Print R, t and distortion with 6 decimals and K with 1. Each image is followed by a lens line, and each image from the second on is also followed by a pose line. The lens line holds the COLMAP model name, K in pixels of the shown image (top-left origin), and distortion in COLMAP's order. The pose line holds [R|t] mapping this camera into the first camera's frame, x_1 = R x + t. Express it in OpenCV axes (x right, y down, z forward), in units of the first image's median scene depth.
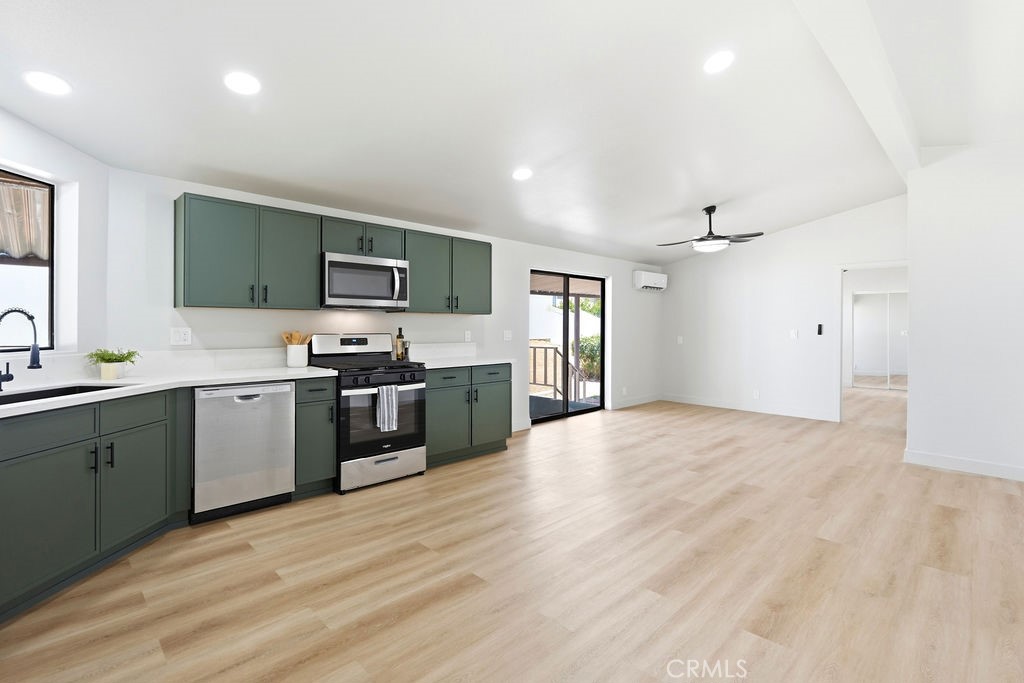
lens RADIAL K [[463.3, 0, 503.1], [0, 463.3, 338.2], [0, 0, 1]] dist [-0.013450, 0.006865]
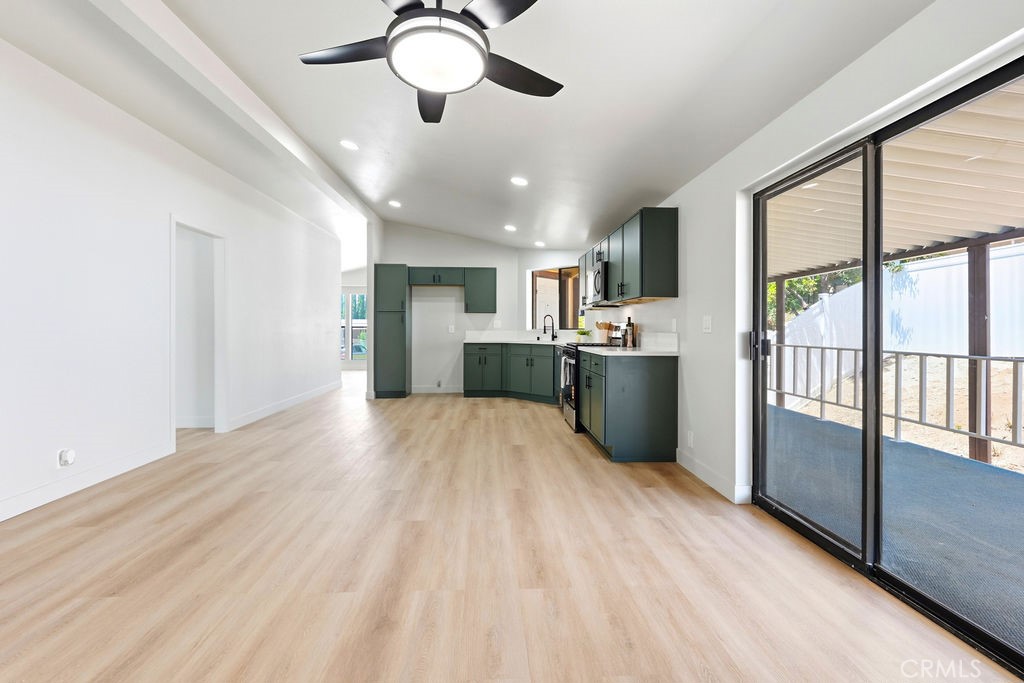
lens RADIAL K [[463.3, 0, 507.7], [0, 463.3, 327.7], [0, 0, 1]] dist [-0.013450, 0.006865]
pose [[-0.661838, -0.006433, -0.749619, 0.952968], [-0.022780, 0.999674, 0.011534, -0.002547], [0.749300, 0.024710, -0.661769, 1.811428]]
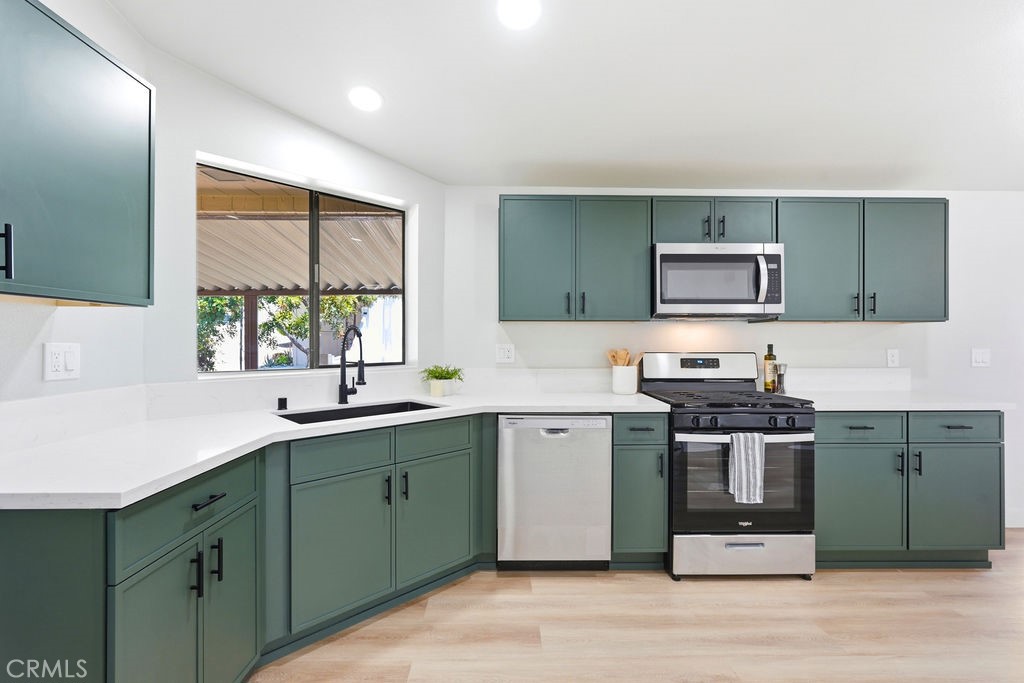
lens RADIAL K [[463.3, 0, 509.4], [0, 463.3, 338.2], [0, 0, 1]] dist [-0.013450, 0.006865]
pose [[0.736412, -0.004450, -0.676519, -0.053629], [-0.015410, 0.999609, -0.023349, -0.011391], [0.676358, 0.027619, 0.736055, 0.286316]]
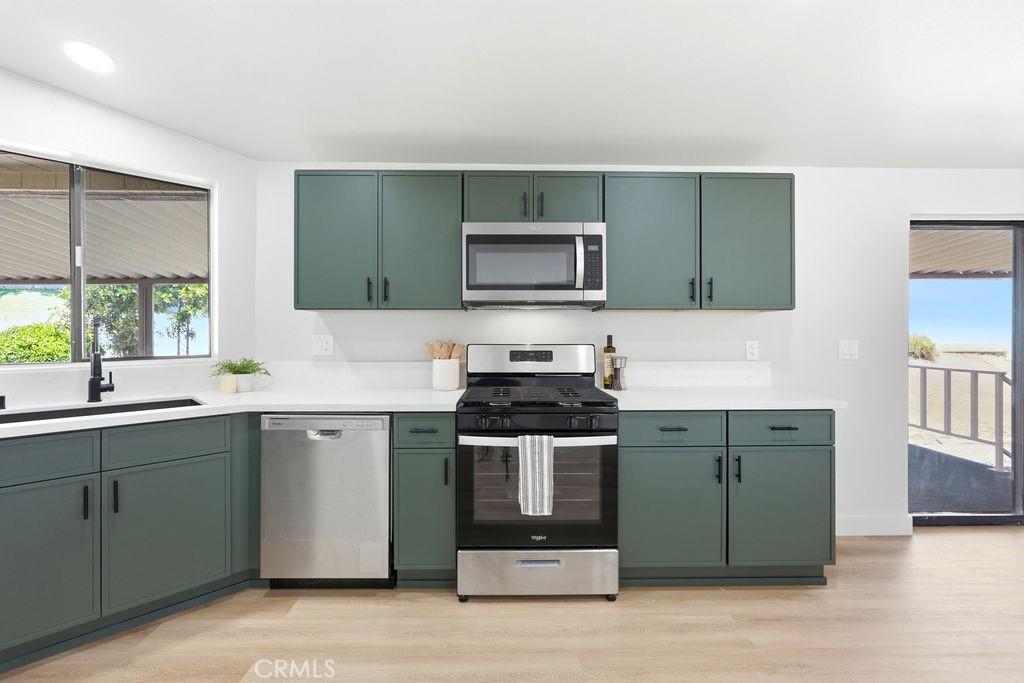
lens RADIAL K [[463.3, 0, 510.5], [0, 463.3, 329.3], [0, 0, 1]] dist [-0.013450, 0.006865]
pose [[0.737655, -0.005348, -0.675156, 0.118958], [-0.014775, 0.999601, -0.024061, -0.016136], [0.675016, 0.027724, 0.737282, 0.544449]]
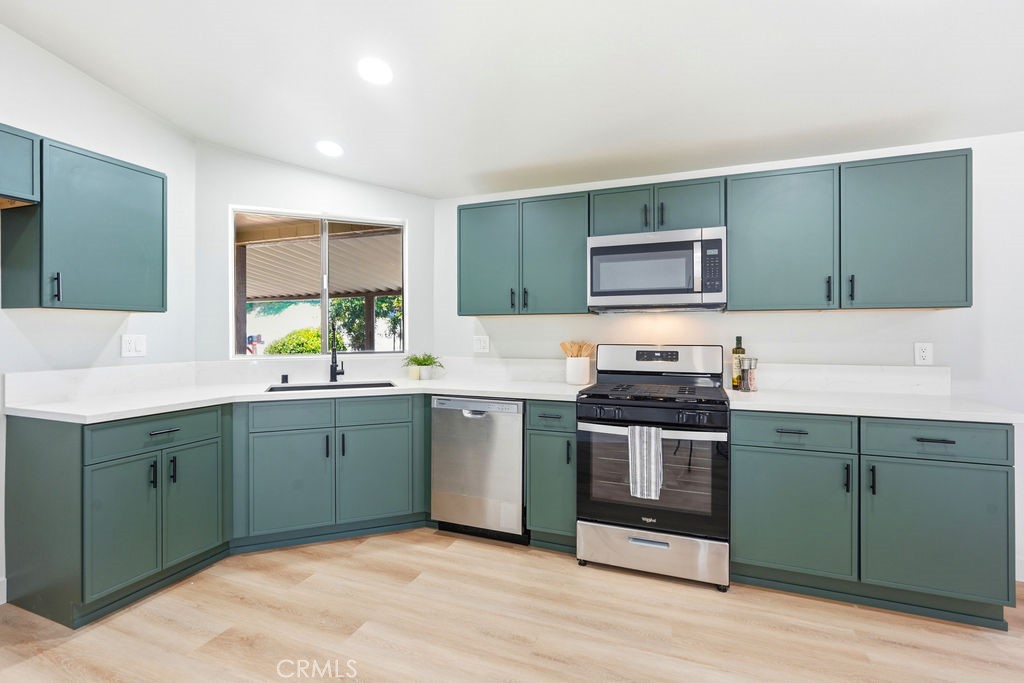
lens RADIAL K [[463.3, 0, 510.9], [0, 463.3, 333.4], [0, 0, 1]] dist [-0.013450, 0.006865]
pose [[0.424988, -0.002480, -0.905195, 0.251287], [-0.020207, 0.999721, -0.012226, -0.015353], [0.904973, 0.023487, 0.424820, 0.553121]]
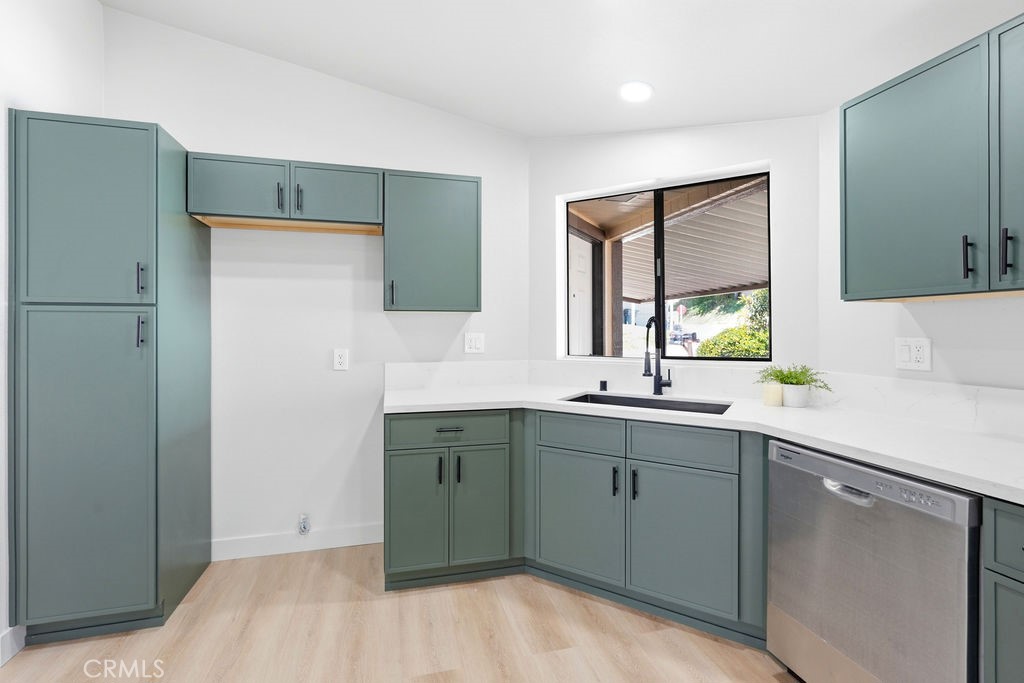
lens RADIAL K [[463.3, 0, 510.3], [0, 463.3, 331.3], [0, 0, 1]] dist [-0.013450, 0.006865]
pose [[-0.483481, -0.002862, -0.875350, 0.010574], [-0.022922, 0.999693, 0.009392, -0.022382], [0.875055, 0.024606, -0.483398, 0.761143]]
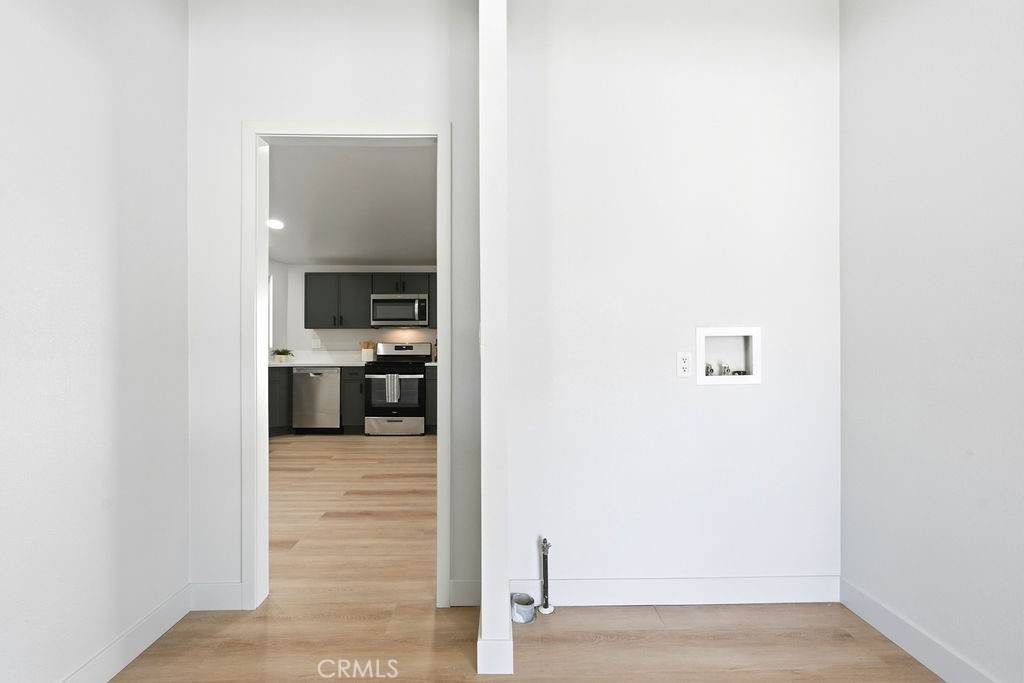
lens RADIAL K [[463.3, 0, 514.1], [0, 463.3, 340.3], [0, 0, 1]] dist [-0.013450, 0.006865]
pose [[0.741339, -0.009791, -0.671060, 1.137119], [-0.012704, 0.999510, -0.028617, 0.024917], [0.671011, 0.029740, 0.740851, 0.089104]]
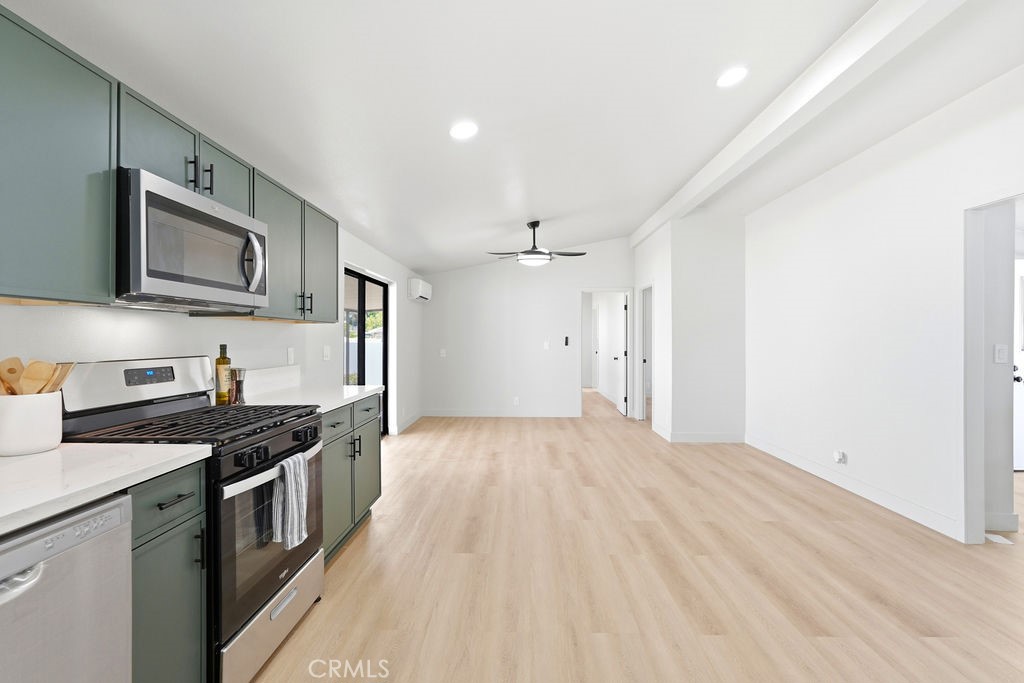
lens RADIAL K [[463.3, 0, 508.5], [0, 463.3, 340.7], [0, 0, 1]] dist [-0.013450, 0.006865]
pose [[0.712193, -0.006709, 0.701951, -0.436160], [0.020778, 0.999718, -0.011527, -0.016762], [-0.701676, 0.022794, 0.712132, 0.456860]]
